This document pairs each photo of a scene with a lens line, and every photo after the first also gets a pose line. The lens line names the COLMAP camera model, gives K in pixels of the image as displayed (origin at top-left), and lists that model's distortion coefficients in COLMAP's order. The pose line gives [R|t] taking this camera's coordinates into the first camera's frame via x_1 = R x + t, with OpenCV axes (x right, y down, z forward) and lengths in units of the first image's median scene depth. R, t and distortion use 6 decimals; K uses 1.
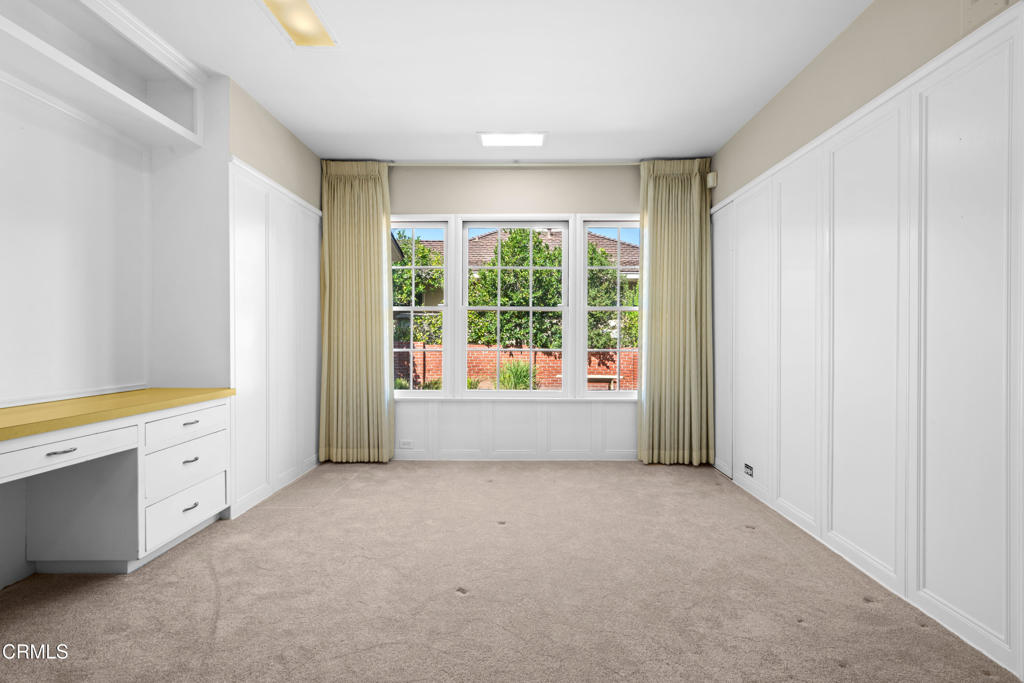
lens RADIAL K [[458.6, 0, 513.4], [0, 458.6, 341.3], [0, 0, 1]] dist [0.001286, -0.000500]
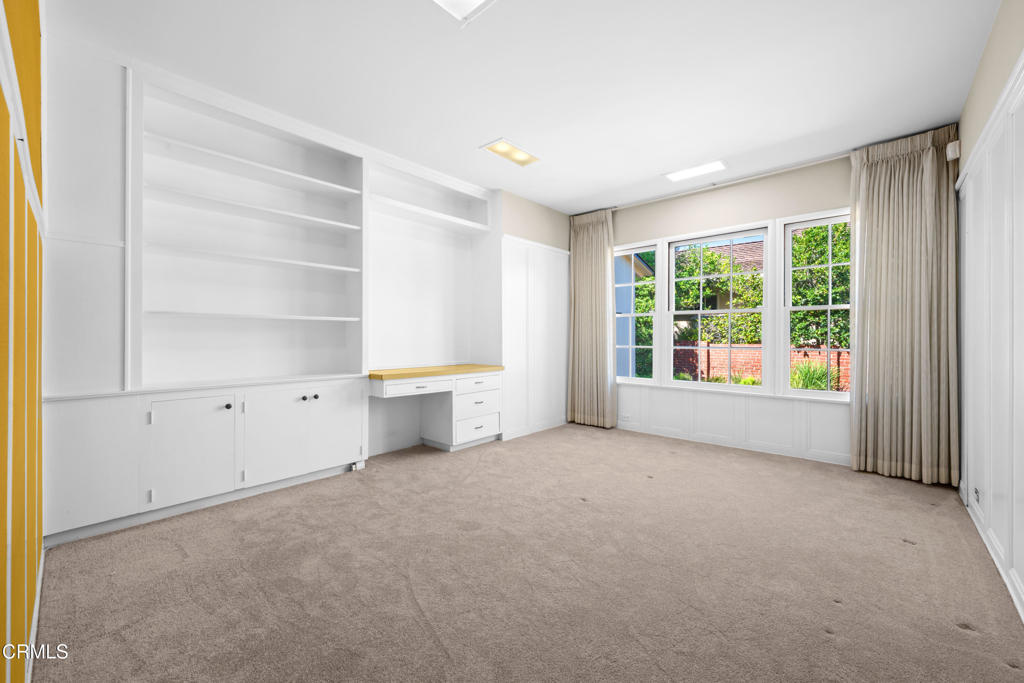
lens RADIAL K [[400.5, 0, 511.3], [0, 400.5, 339.7], [0, 0, 1]] dist [-0.000082, 0.000119]
pose [[0.749523, 0.003042, -0.661971, 0.307547], [-0.004469, 0.999990, -0.000464, 0.001724], [0.661963, 0.003306, 0.749529, -0.092213]]
